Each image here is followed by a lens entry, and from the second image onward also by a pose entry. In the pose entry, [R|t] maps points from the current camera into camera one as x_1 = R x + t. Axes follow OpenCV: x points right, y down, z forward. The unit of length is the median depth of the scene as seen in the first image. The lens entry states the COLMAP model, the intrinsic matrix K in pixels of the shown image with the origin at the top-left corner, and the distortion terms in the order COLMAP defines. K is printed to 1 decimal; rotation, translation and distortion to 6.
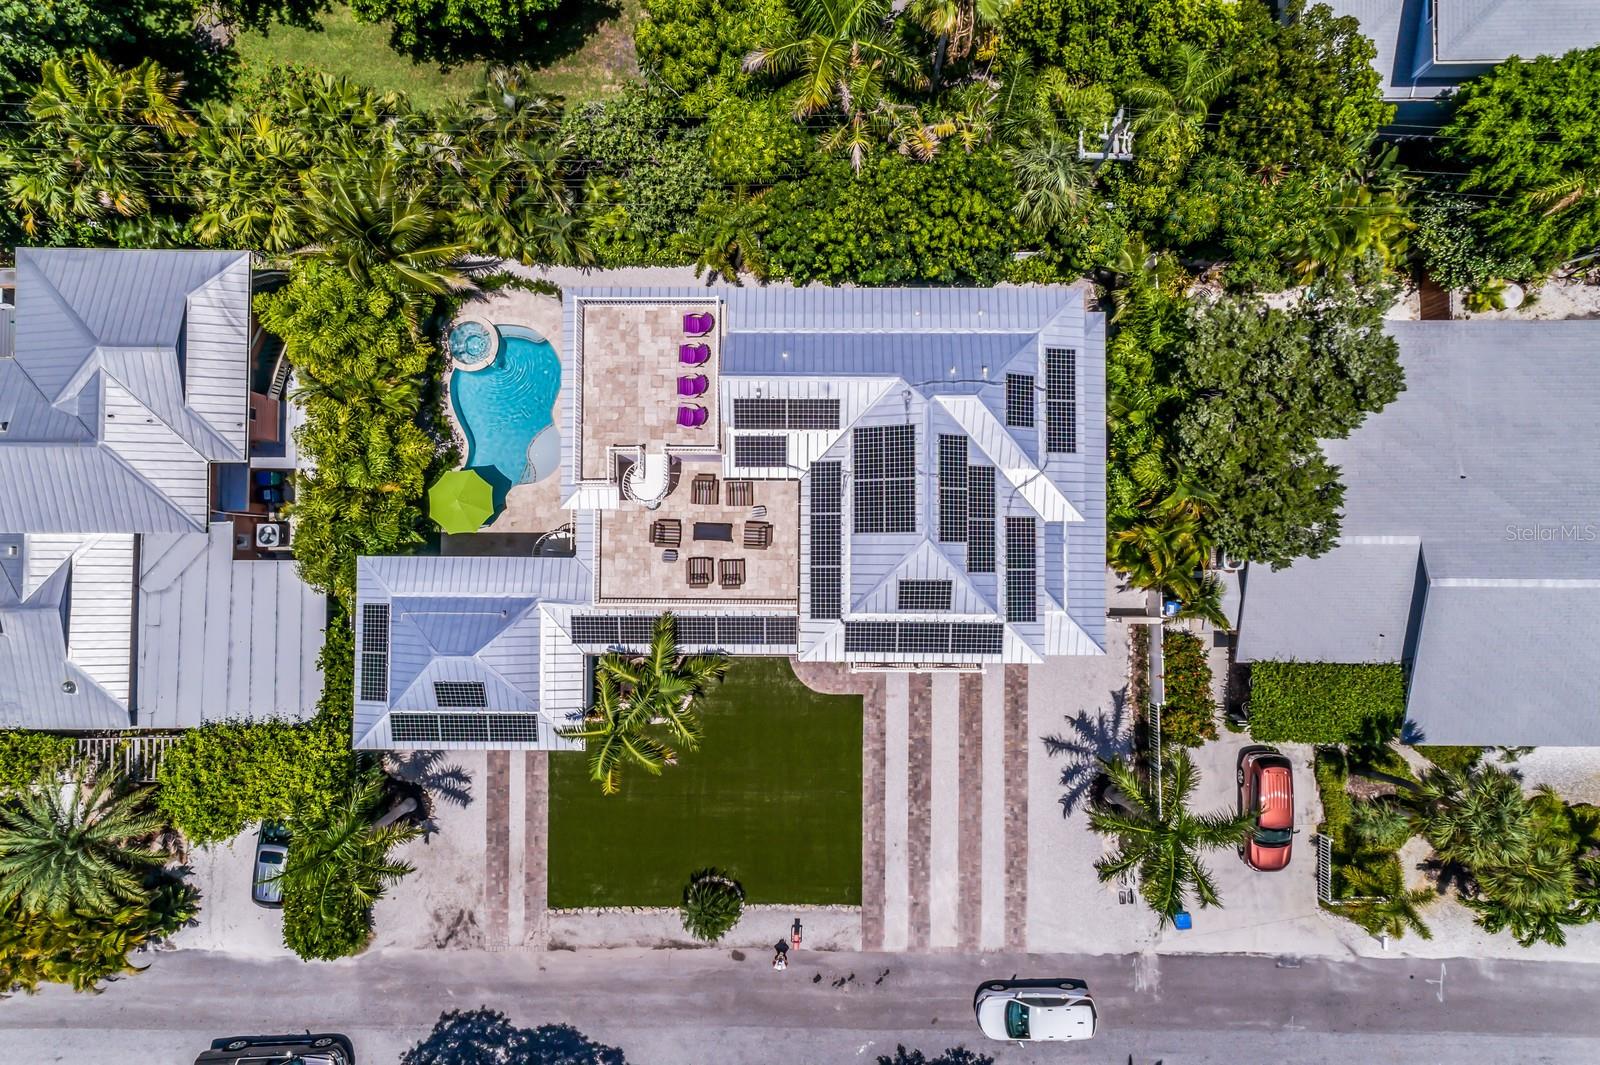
lens RADIAL K [[1088.2, 0, 800.0], [0, 1088.2, 532.5], [0, 0, 1]] dist [0.000875, 0.002688]
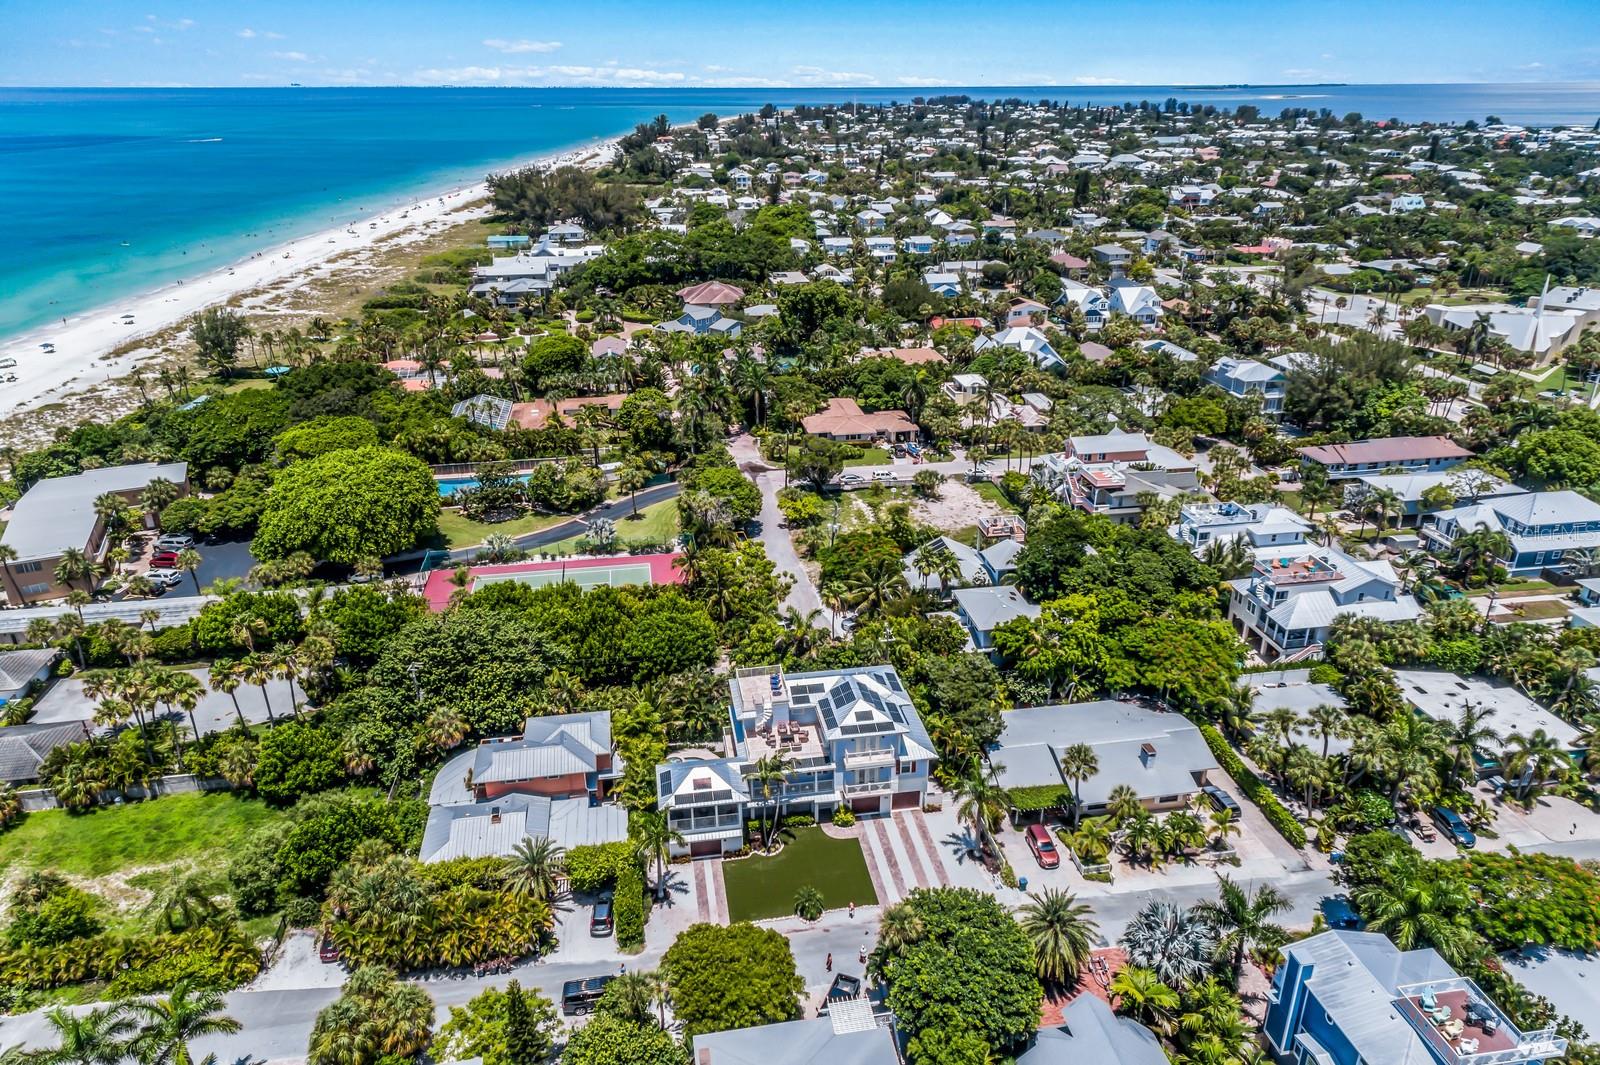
lens RADIAL K [[1088.2, 0, 800.0], [0, 1088.2, 532.5], [0, 0, 1]] dist [0.000875, 0.002688]
pose [[0.986030, -0.063440, 0.154011, -0.477008], [0.166559, 0.383660, -0.908330, 2.502326], [-0.001464, 0.921293, 0.388866, -0.610675]]
